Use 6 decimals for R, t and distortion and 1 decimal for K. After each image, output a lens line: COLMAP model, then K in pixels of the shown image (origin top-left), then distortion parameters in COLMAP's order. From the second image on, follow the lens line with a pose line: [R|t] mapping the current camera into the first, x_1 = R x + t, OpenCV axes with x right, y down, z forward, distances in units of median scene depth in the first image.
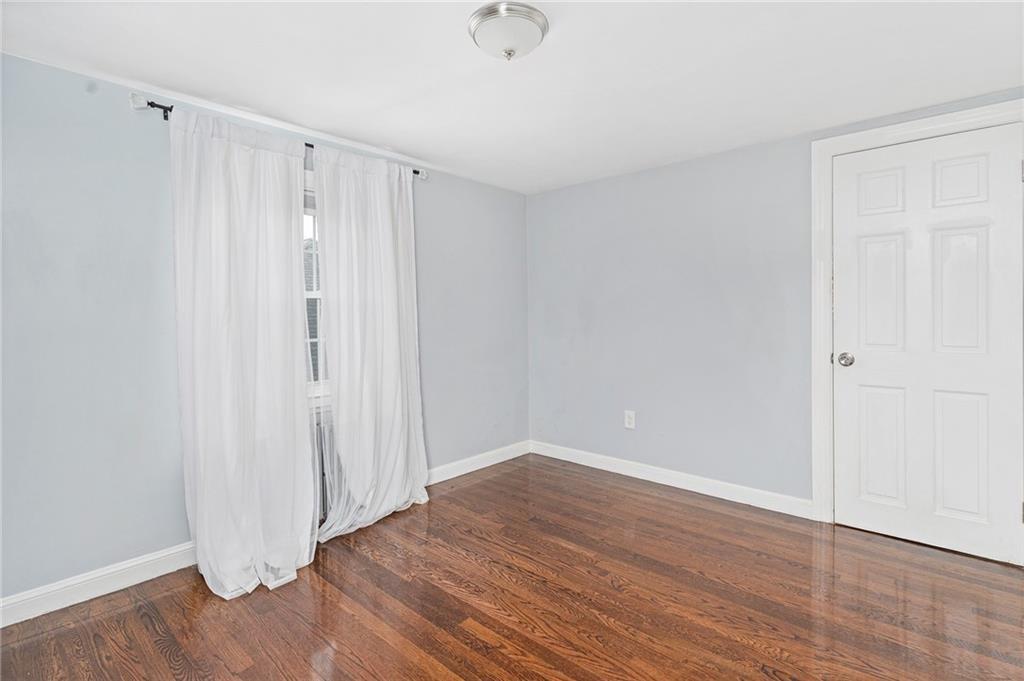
lens RADIAL K [[493.2, 0, 512.2], [0, 493.2, 312.1], [0, 0, 1]] dist [0.001190, 0.000371]
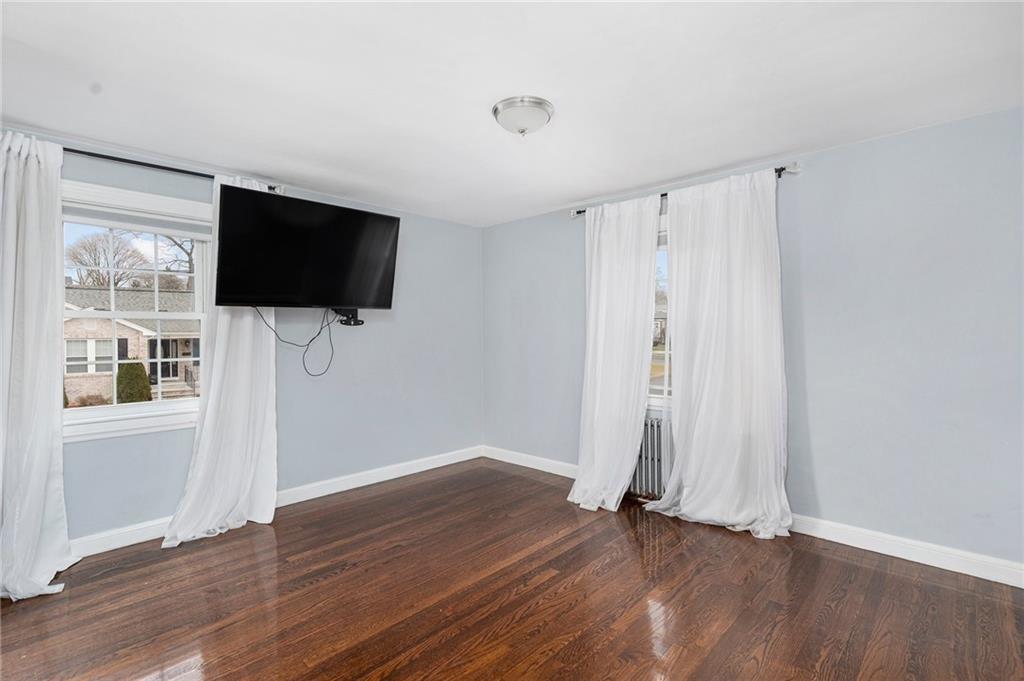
lens RADIAL K [[484.0, 0, 513.6], [0, 484.0, 336.5], [0, 0, 1]] dist [-0.001854, 0.000363]
pose [[-0.023908, 0.010009, -0.999664, 1.045757], [0.010555, 0.999897, 0.009759, 0.003450], [0.999658, -0.010318, -0.024011, 0.835510]]
